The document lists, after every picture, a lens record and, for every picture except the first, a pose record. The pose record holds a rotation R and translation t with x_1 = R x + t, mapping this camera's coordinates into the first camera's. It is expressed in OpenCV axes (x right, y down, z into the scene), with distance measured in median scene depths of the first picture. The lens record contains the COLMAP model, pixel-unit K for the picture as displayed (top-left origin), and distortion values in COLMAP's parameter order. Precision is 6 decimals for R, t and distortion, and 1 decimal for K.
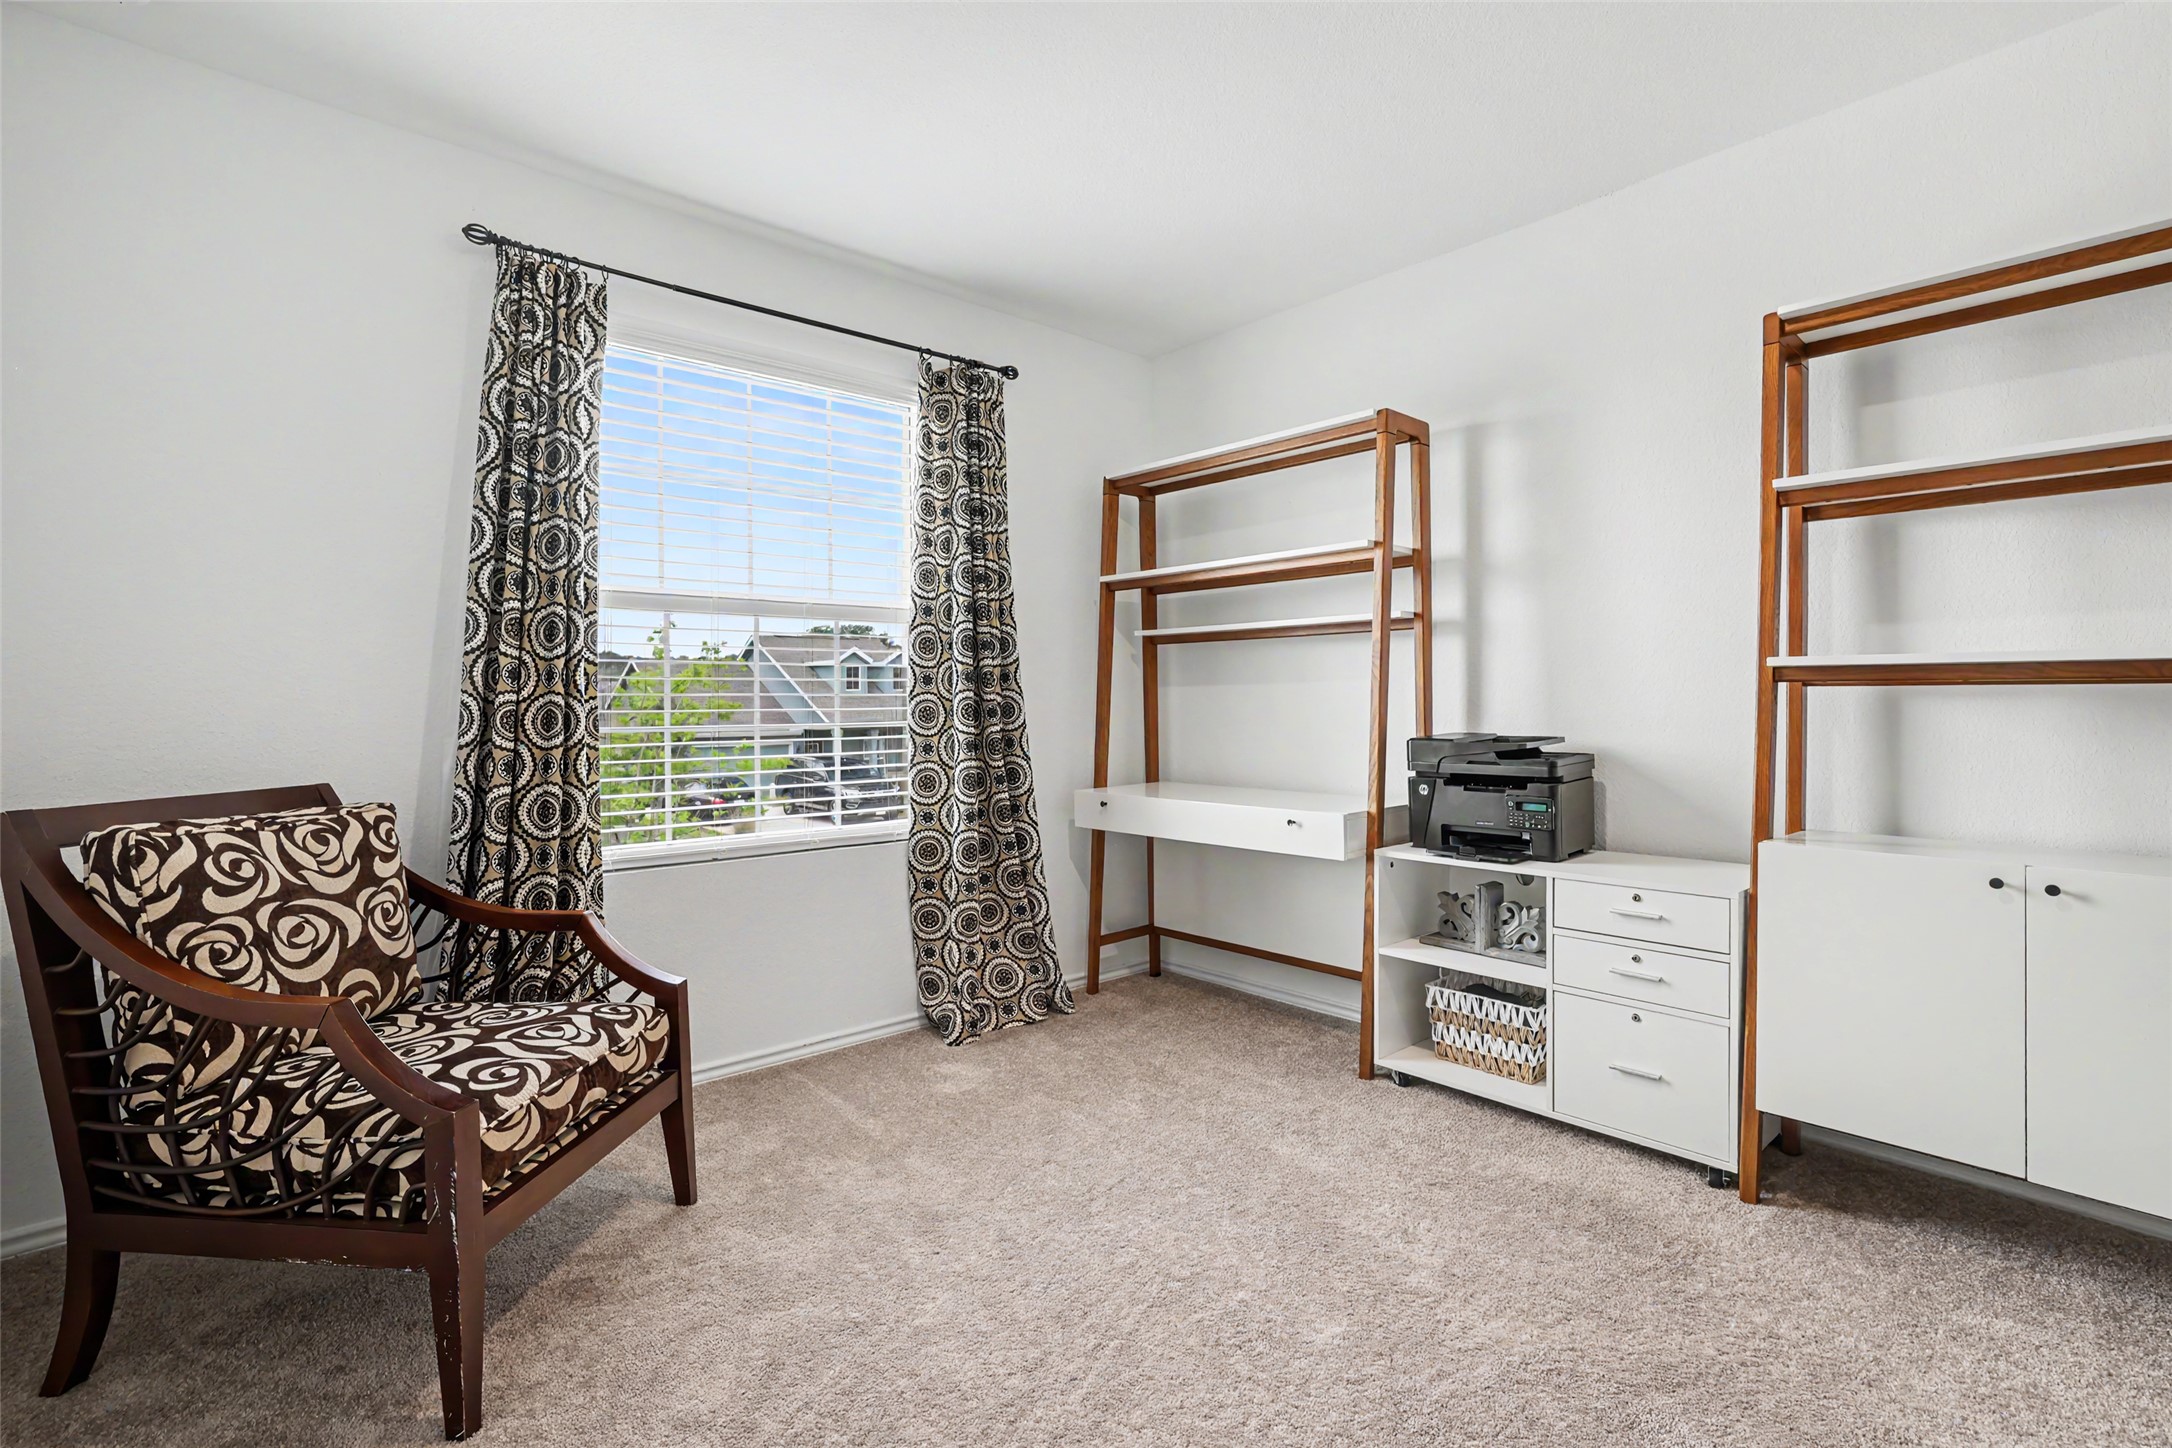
lens RADIAL K [[961.6, 0, 1067.9], [0, 961.6, 711.4], [0, 0, 1]] dist [-0.015476, 0.001076]
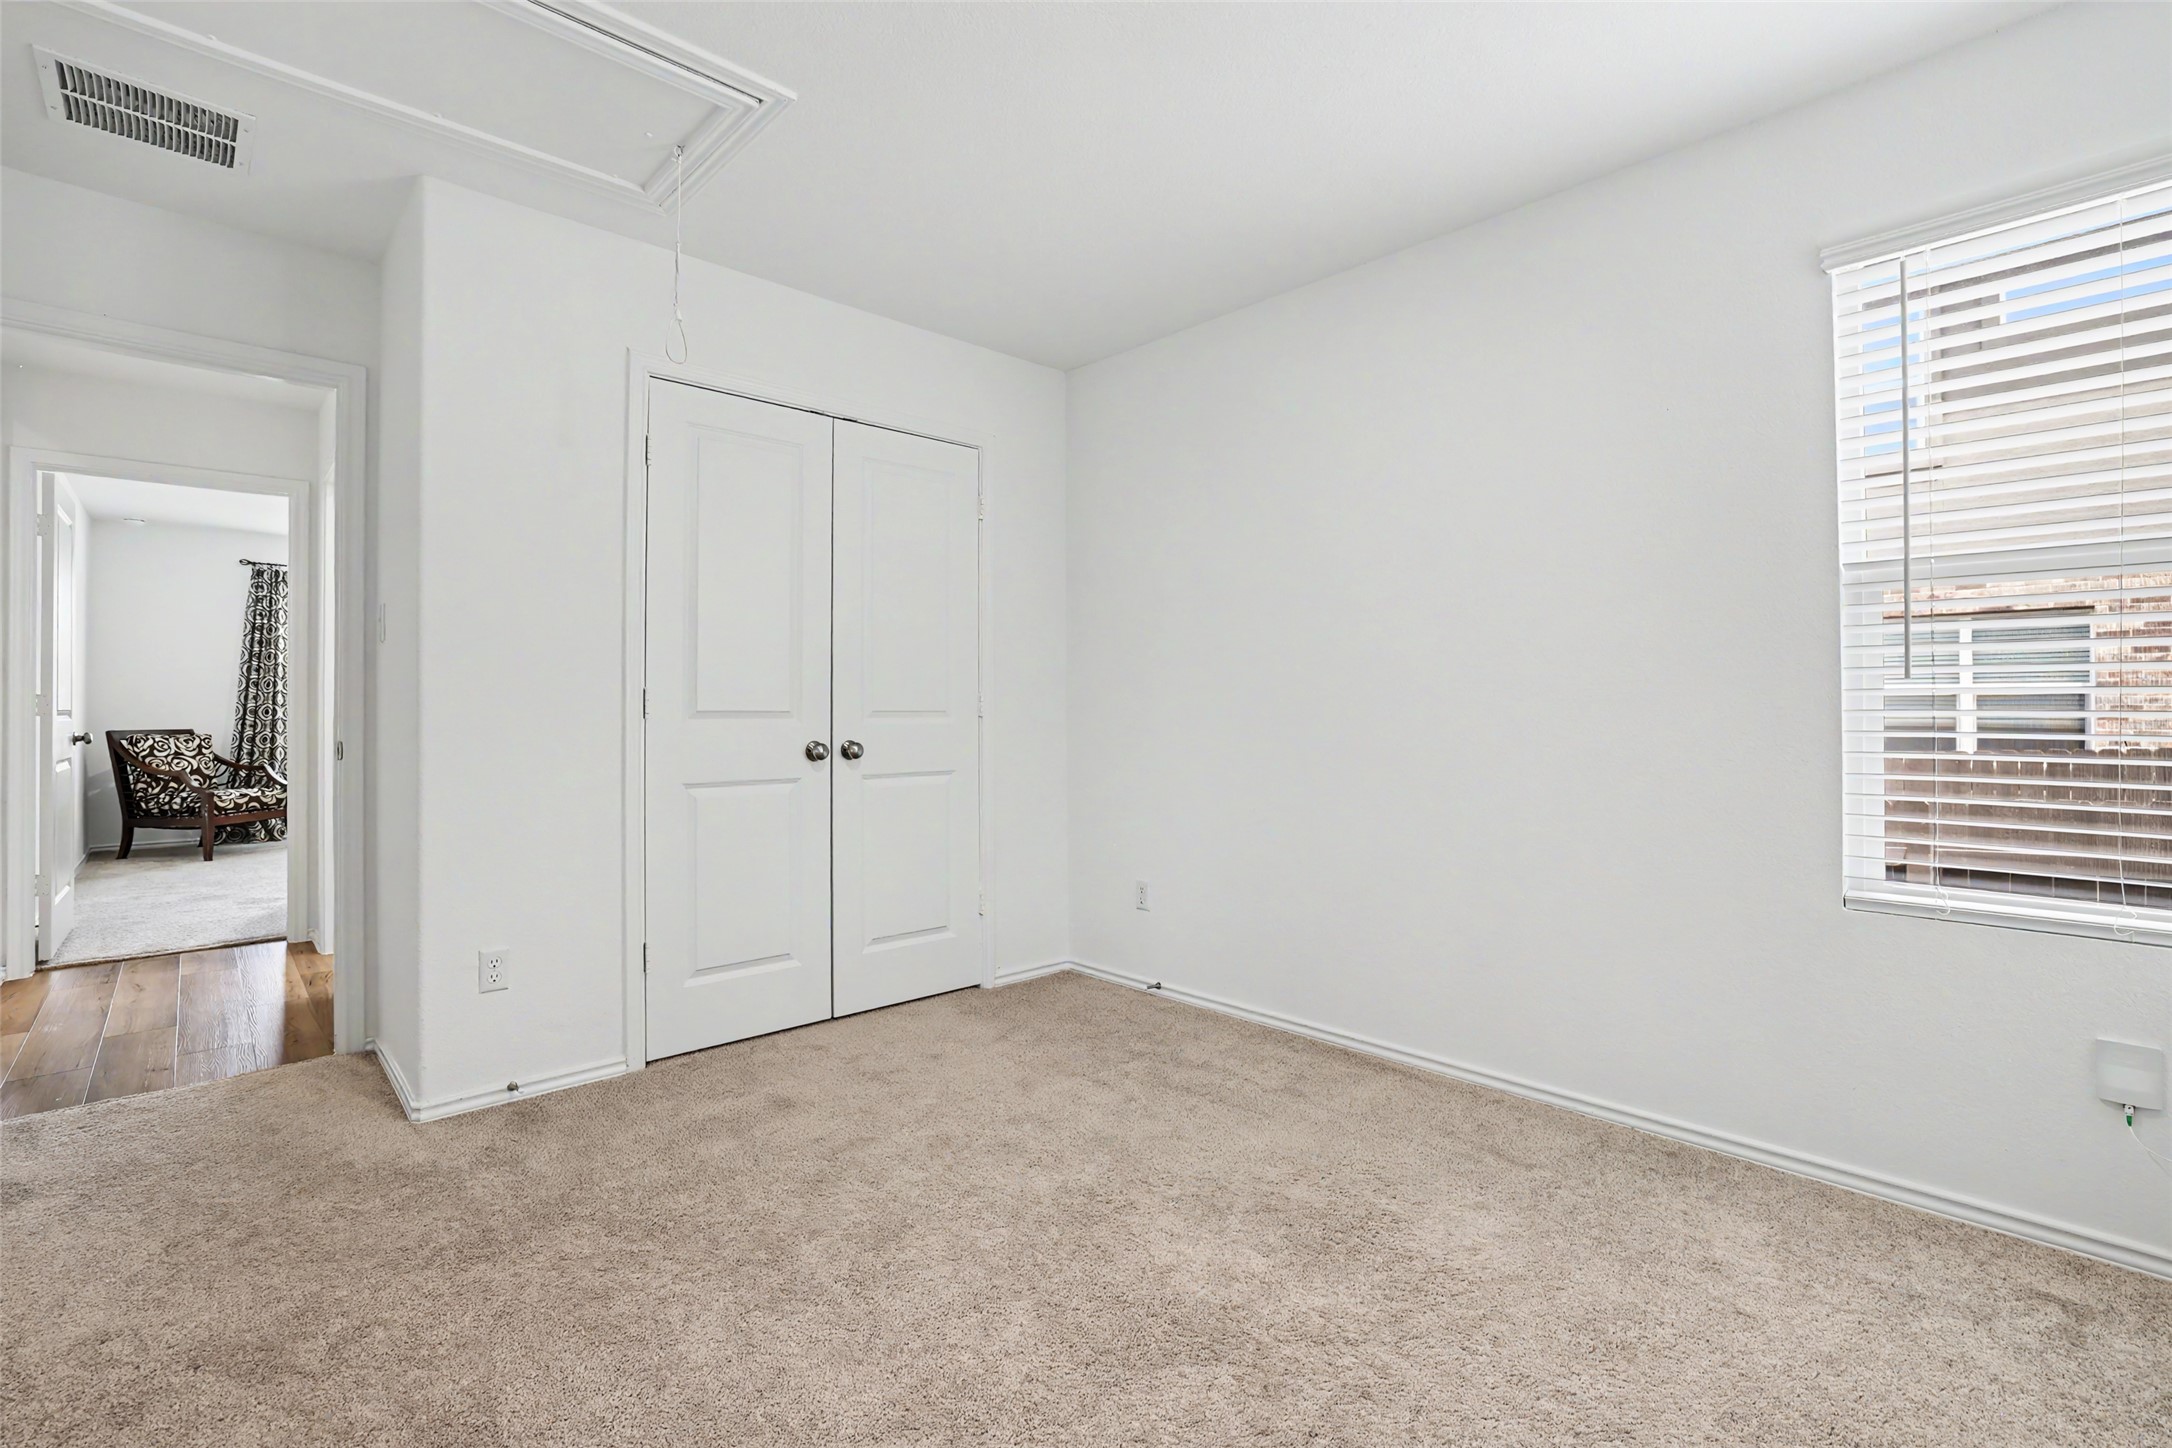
lens RADIAL K [[961.6, 0, 1100.0], [0, 961.6, 705.8], [0, 0, 1]] dist [-0.015476, 0.001076]
pose [[0.999592, -0.000765, 0.028547, 2.802539], [0.001022, 0.999959, -0.008974, 0.026138], [-0.028539, 0.009000, 0.999552, -2.946288]]
